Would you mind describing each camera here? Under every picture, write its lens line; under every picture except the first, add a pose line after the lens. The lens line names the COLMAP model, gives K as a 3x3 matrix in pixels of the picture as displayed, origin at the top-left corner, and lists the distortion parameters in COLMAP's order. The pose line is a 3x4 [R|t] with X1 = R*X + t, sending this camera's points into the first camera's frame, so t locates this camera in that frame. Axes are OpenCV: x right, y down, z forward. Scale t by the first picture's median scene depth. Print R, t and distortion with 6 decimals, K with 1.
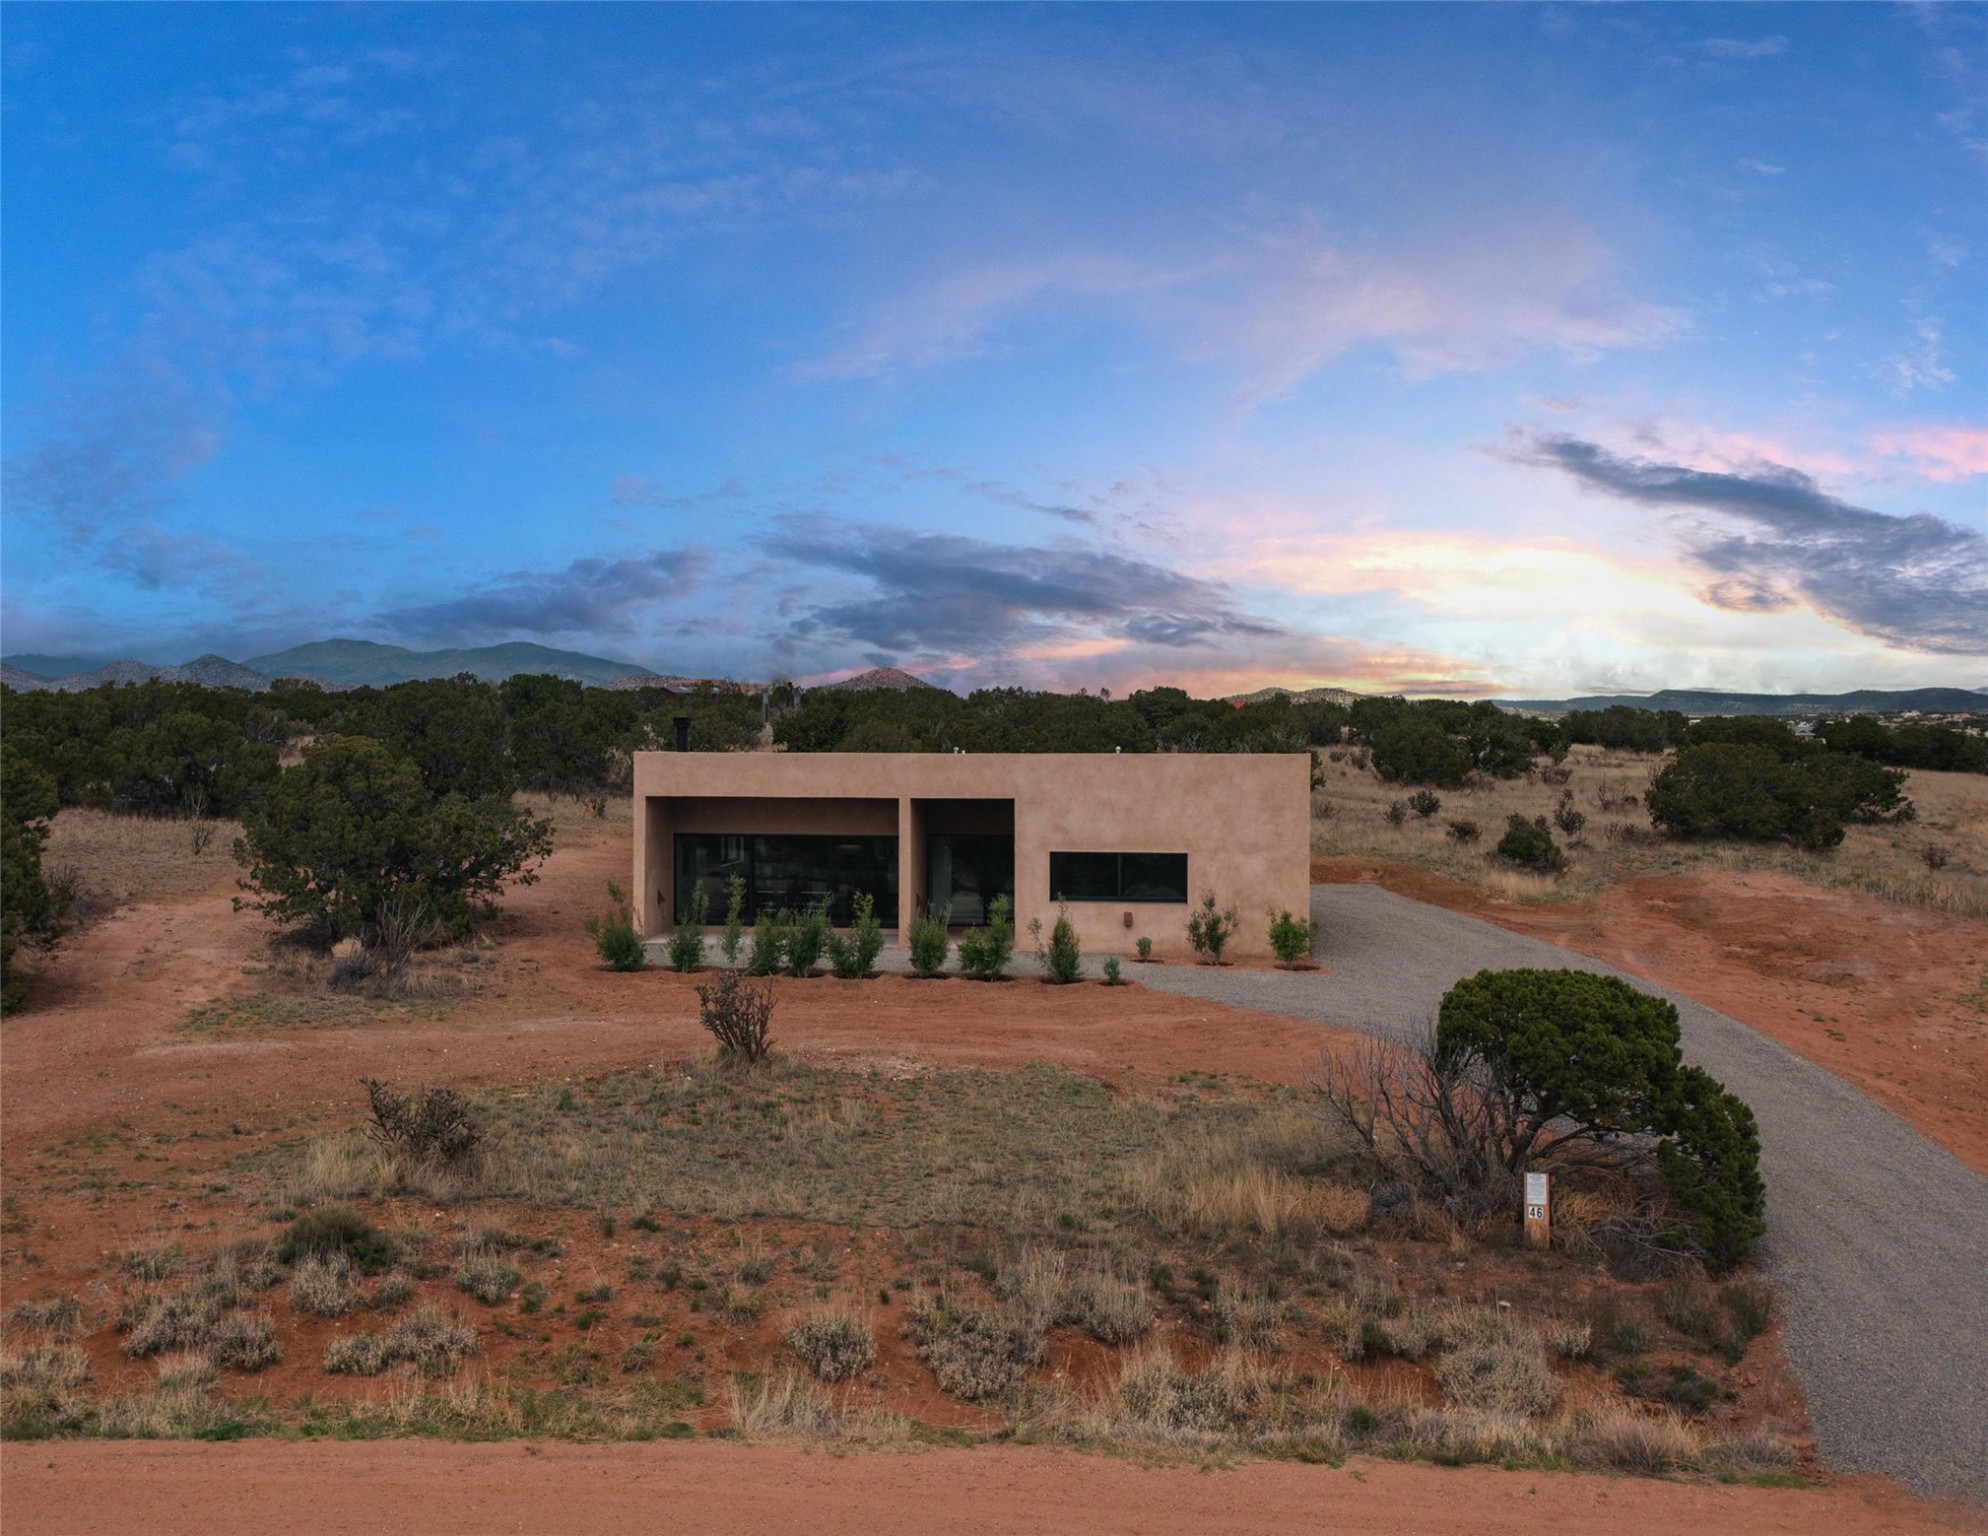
lens RADIAL K [[3383.9, 0, 1060.8], [0, 3383.9, 873.2], [0, 0, 1]] dist [0.023479, 0.000000]
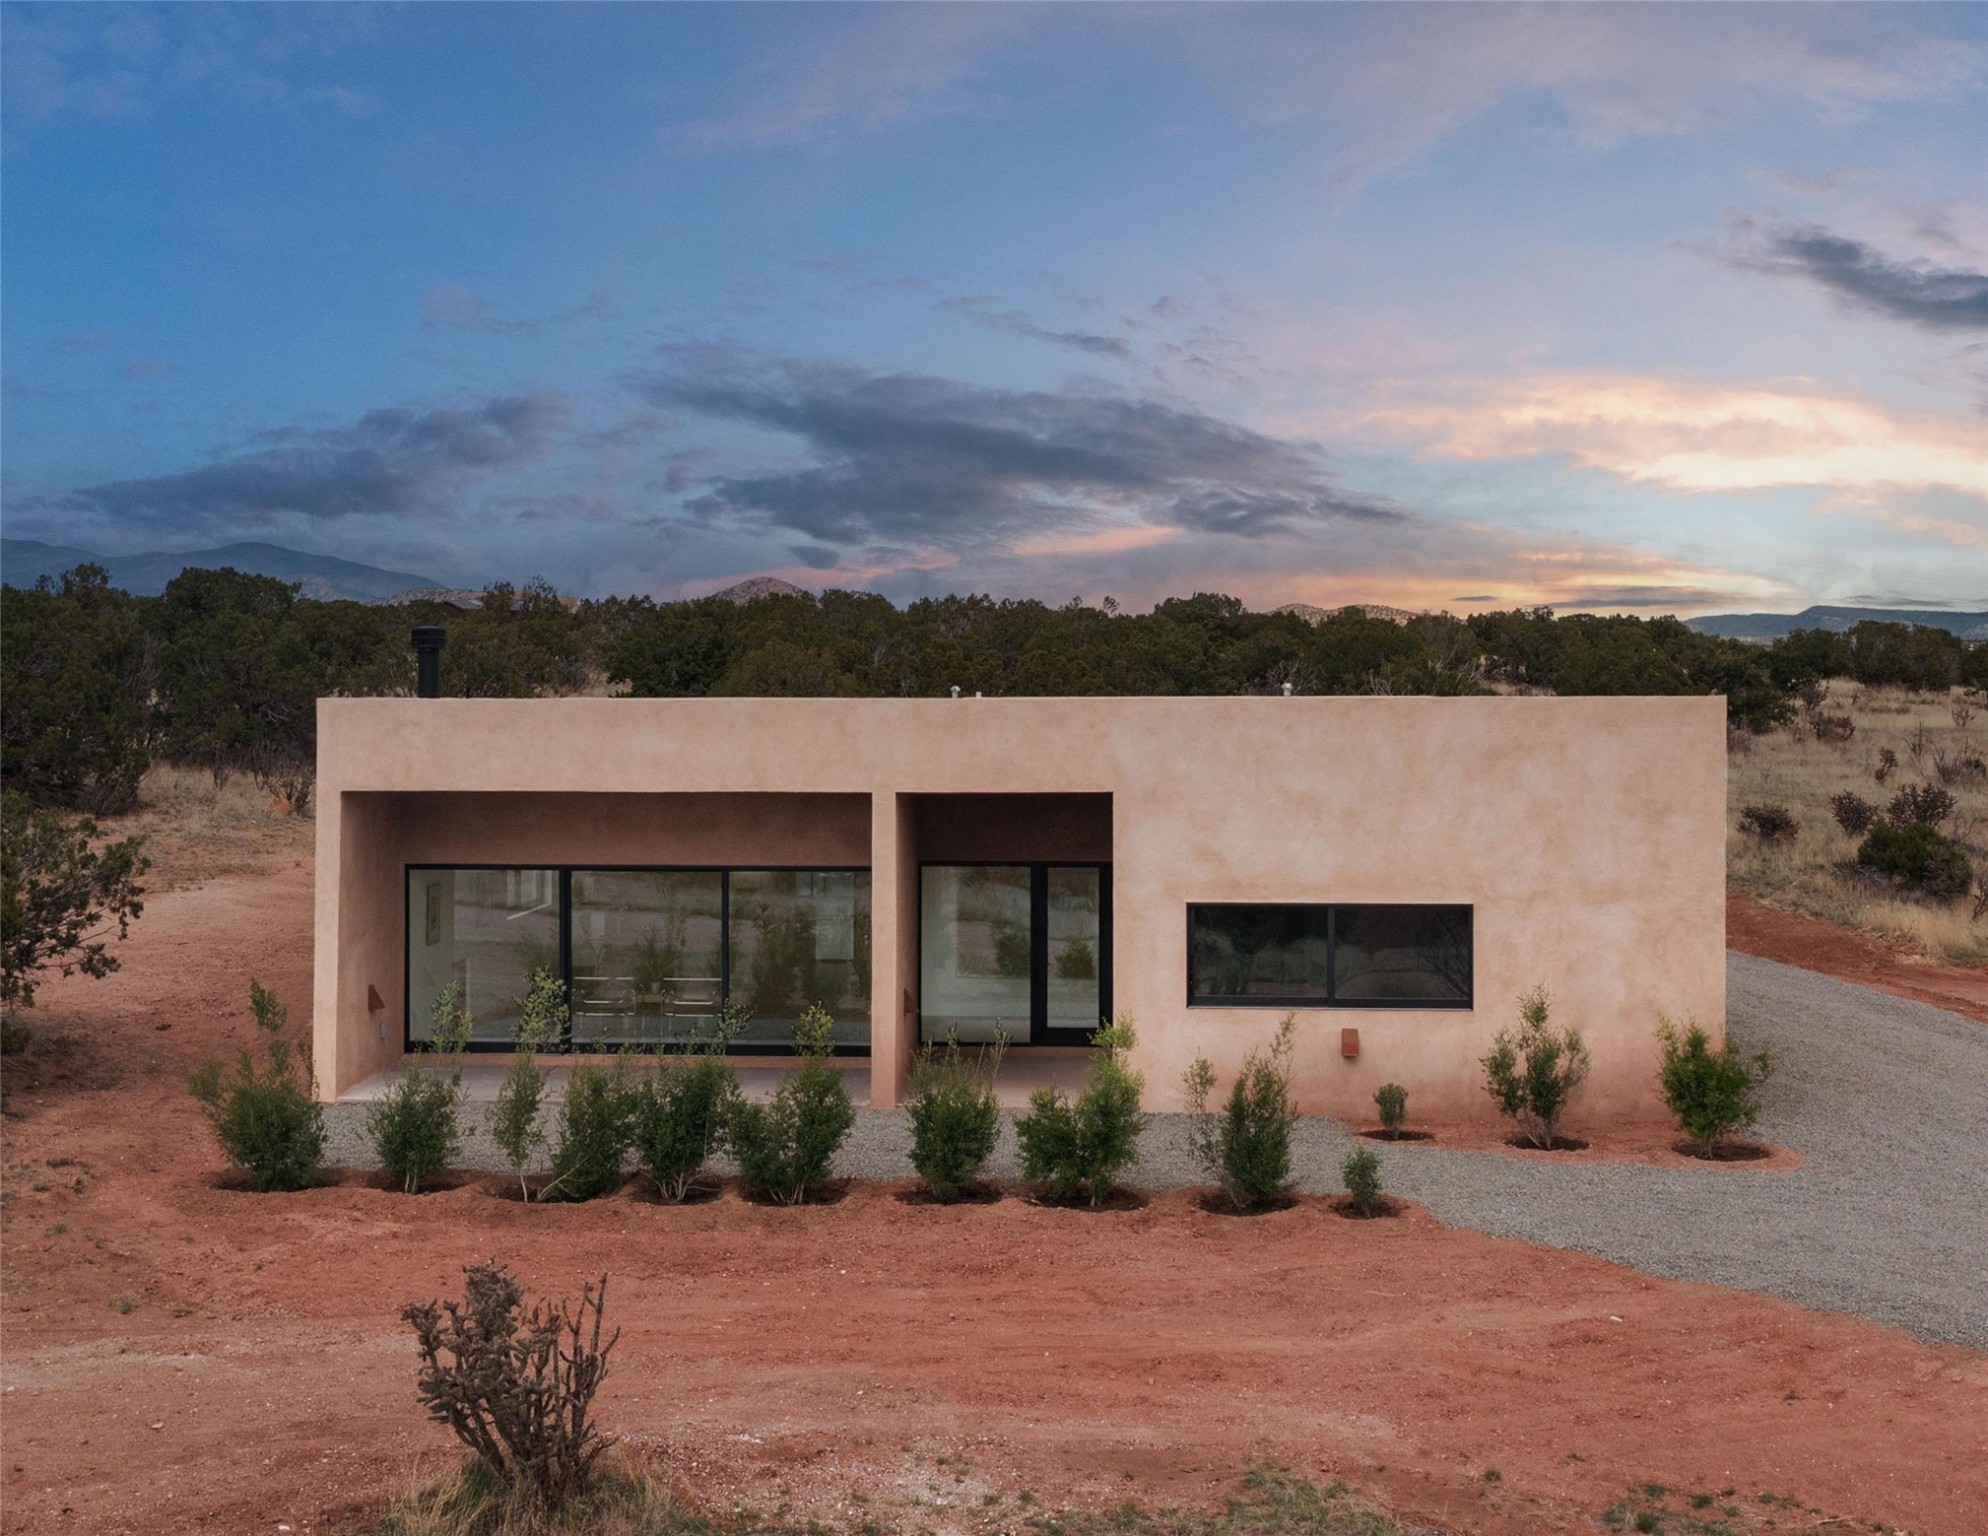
lens RADIAL K [[3383.9, 0, 999.6], [0, 3383.9, 770.6], [0, 0, 1]] dist [0.023479, 0.000000]
pose [[0.999975, -0.000376, 0.007075, -0.026248], [0.000456, 0.999937, -0.011233, -0.015126], [-0.007070, 0.011236, 0.999912, 0.399170]]
